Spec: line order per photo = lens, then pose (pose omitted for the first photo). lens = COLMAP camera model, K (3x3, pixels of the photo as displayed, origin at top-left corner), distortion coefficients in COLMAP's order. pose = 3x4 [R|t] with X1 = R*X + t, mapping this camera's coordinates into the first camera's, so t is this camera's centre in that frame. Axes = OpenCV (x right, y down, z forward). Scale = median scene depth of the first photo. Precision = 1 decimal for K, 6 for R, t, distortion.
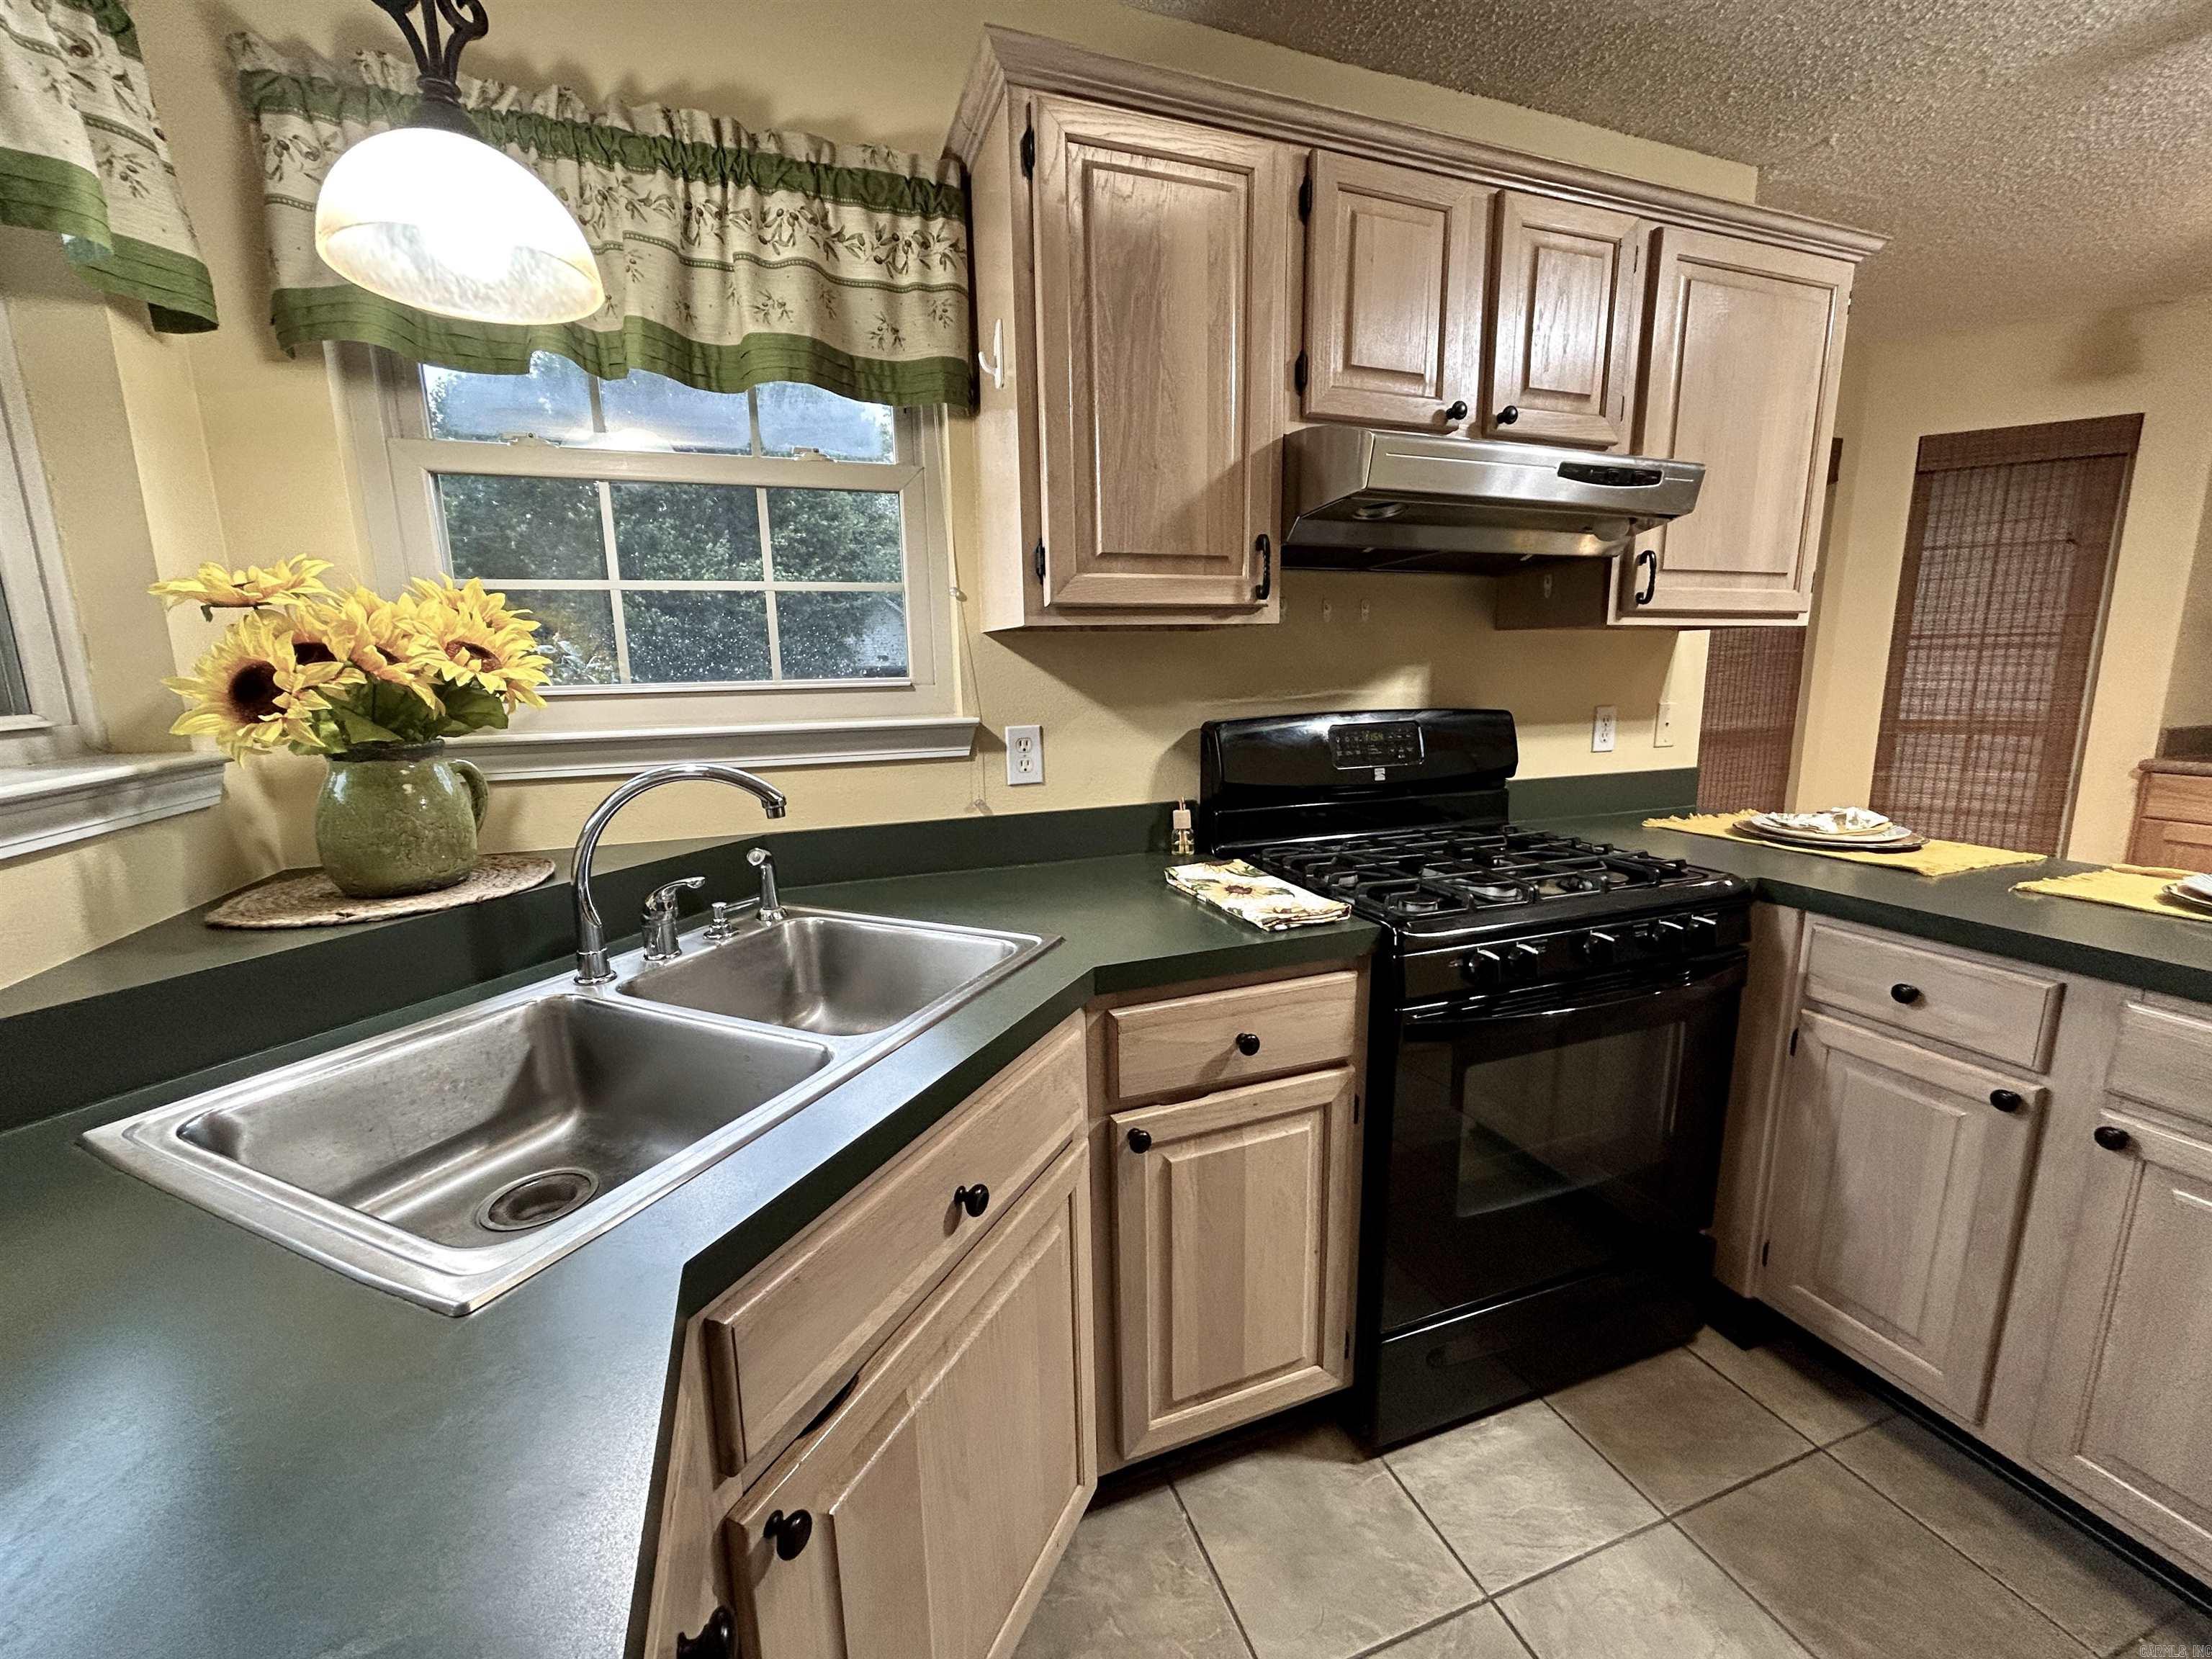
lens RADIAL K [[896.3, 0, 1103.2], [0, 896.3, 833.0], [0, 0, 1]] dist [-0.001205, 0.000585]
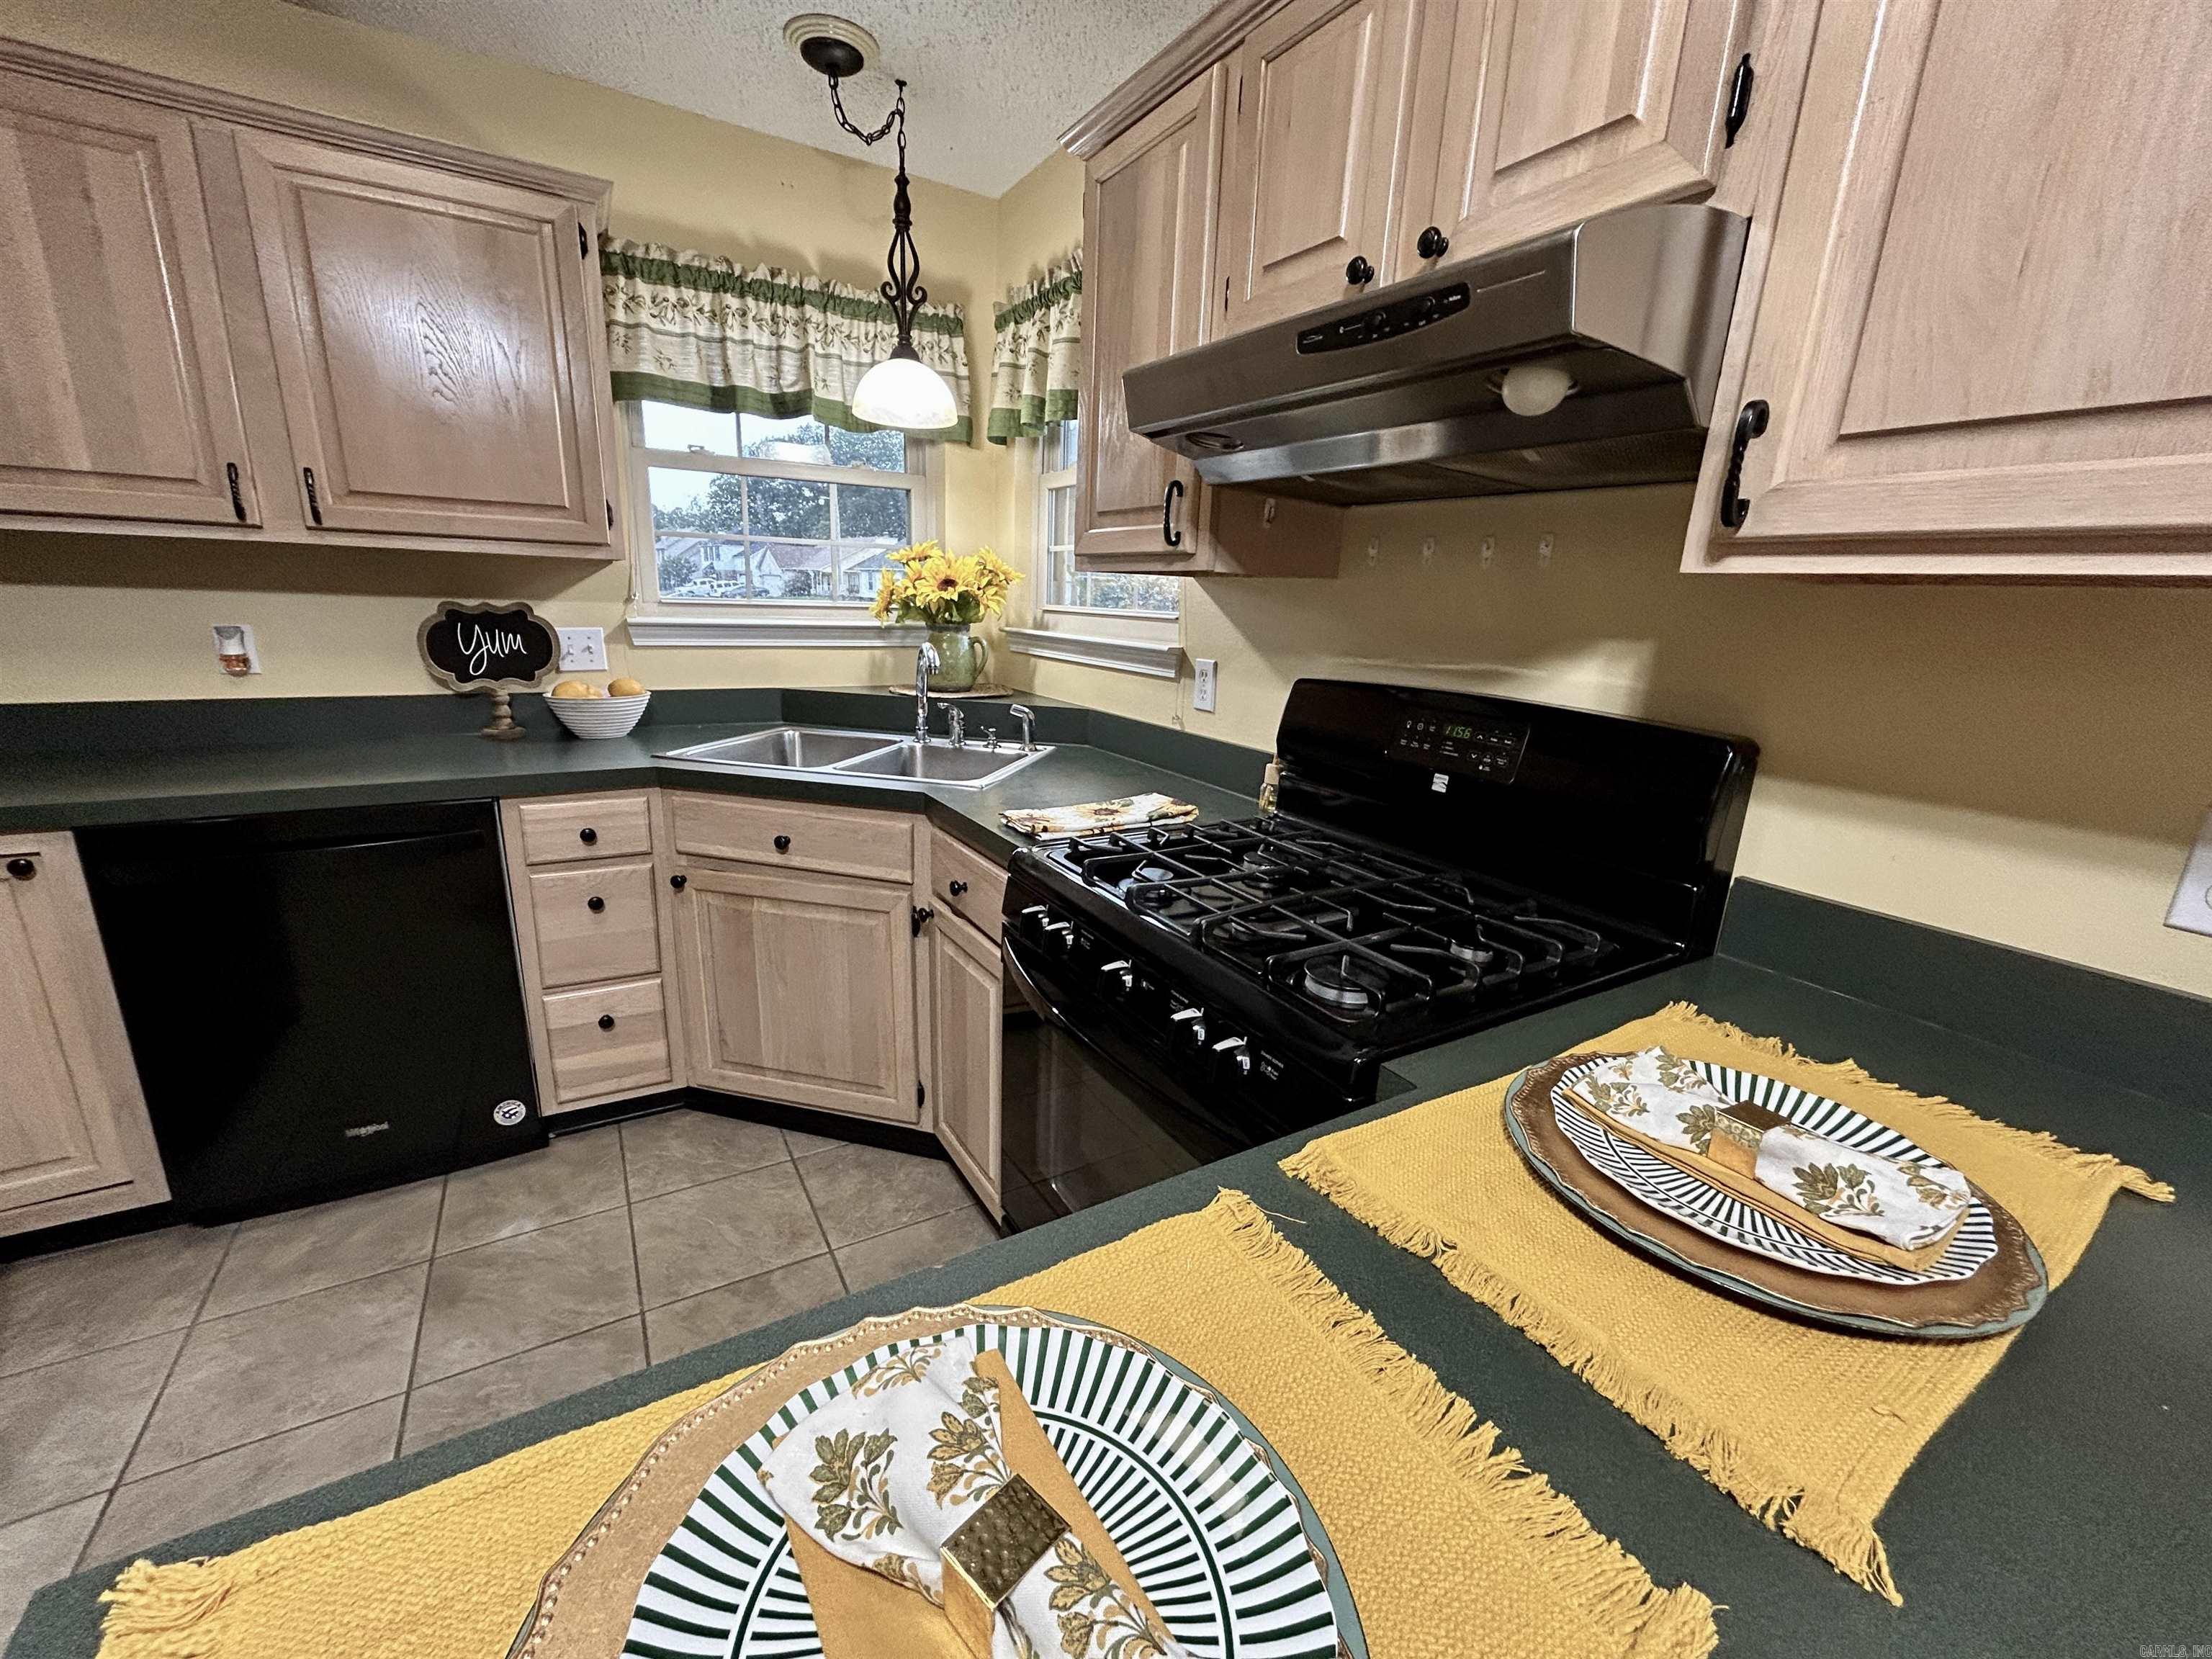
lens RADIAL K [[896.3, 0, 1101.4], [0, 896.3, 833.4], [0, 0, 1]] dist [-0.001205, 0.000585]
pose [[0.180459, 0.277214, -0.943709, 1.222882], [-0.225092, 0.945638, 0.234738, -0.173691], [0.957480, 0.170061, 0.233047, 0.745962]]
